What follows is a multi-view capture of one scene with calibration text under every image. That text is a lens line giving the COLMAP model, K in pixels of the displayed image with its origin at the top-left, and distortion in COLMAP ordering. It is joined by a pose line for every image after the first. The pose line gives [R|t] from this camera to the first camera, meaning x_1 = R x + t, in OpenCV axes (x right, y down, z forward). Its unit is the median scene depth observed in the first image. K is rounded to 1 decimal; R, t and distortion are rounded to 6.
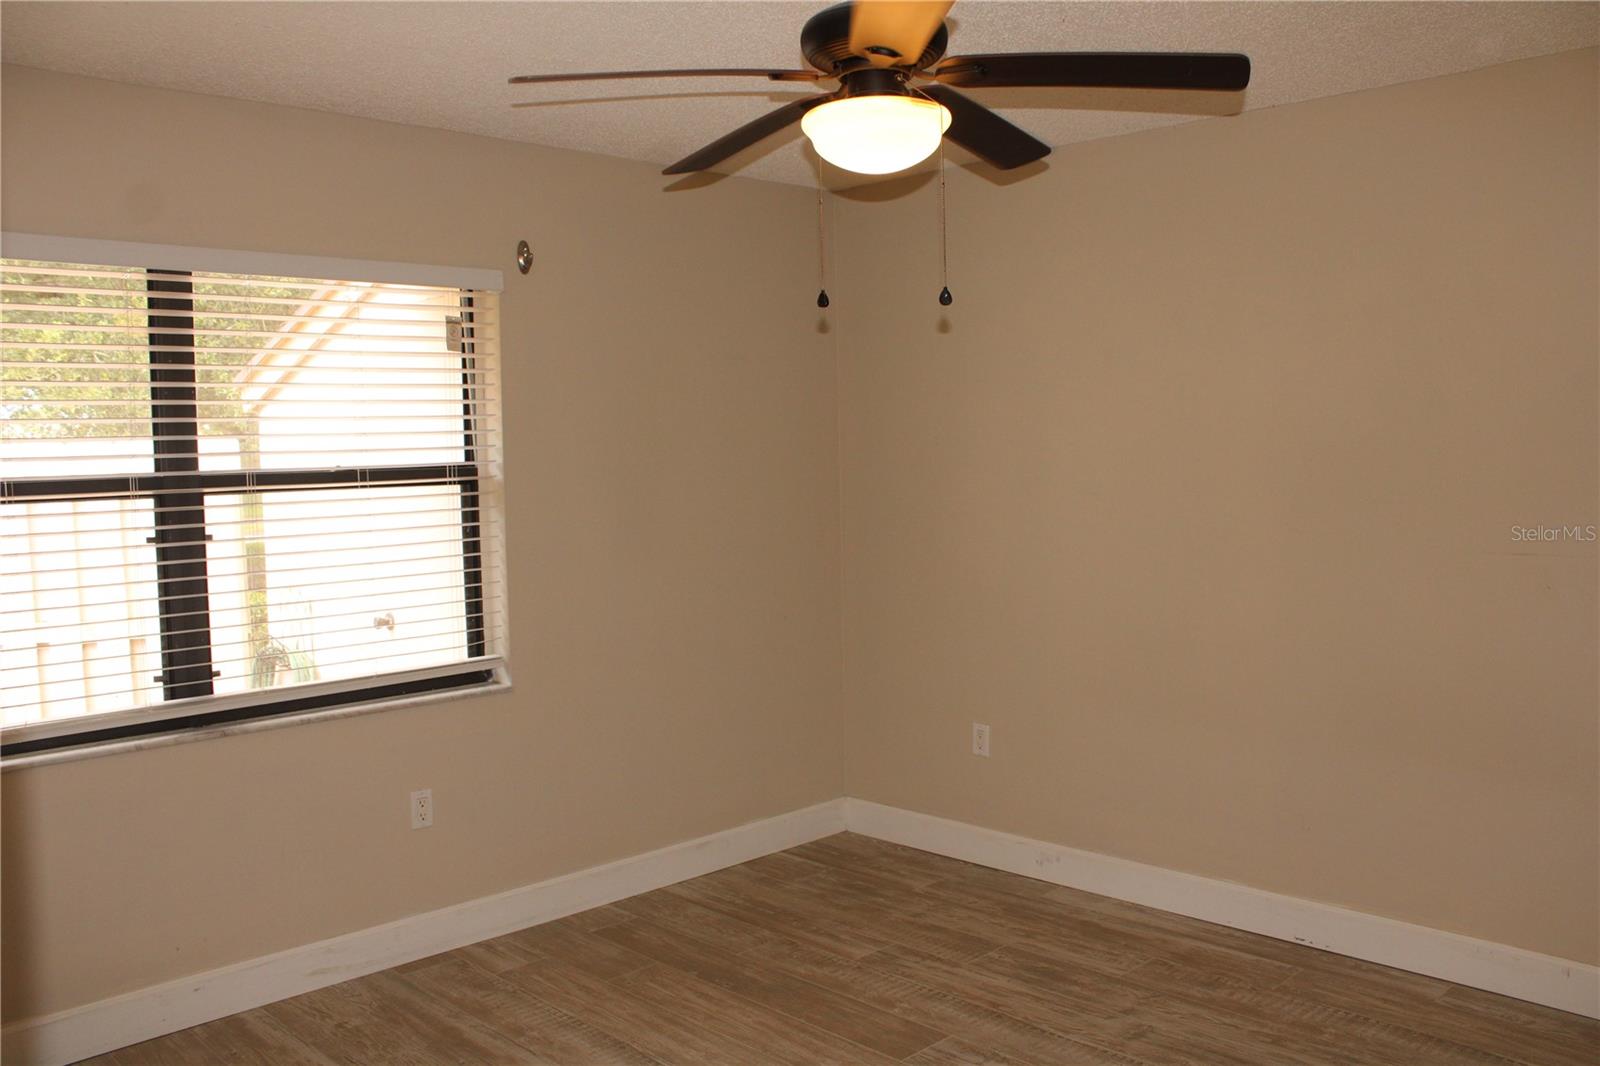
lens RADIAL K [[1326.8, 0, 823.3], [0, 1326.8, 533.3], [0, 0, 1]] dist [-0.188787, 0.161361]
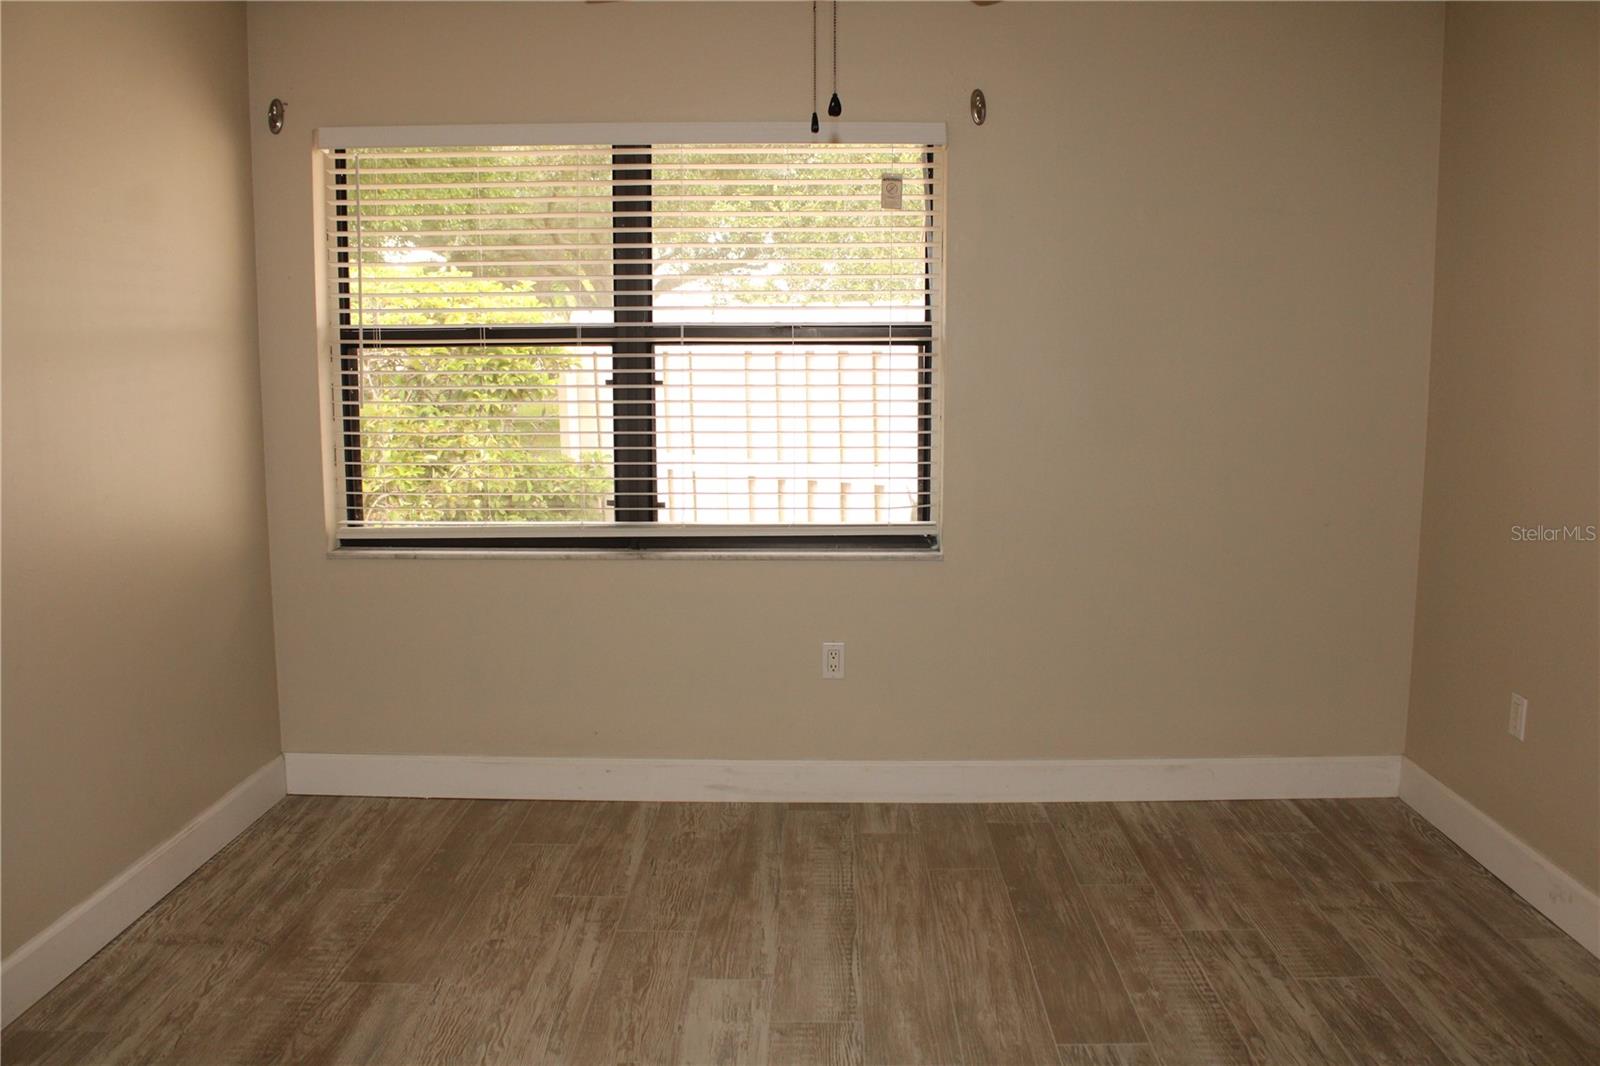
lens RADIAL K [[1326.8, 0, 823.3], [0, 1326.8, 533.3], [0, 0, 1]] dist [-0.188787, 0.161361]
pose [[0.700456, 0.121519, -0.703274, 0.421589], [-0.062724, 0.992067, 0.108946, -0.000587], [0.710934, -0.032200, 0.702521, 0.268625]]
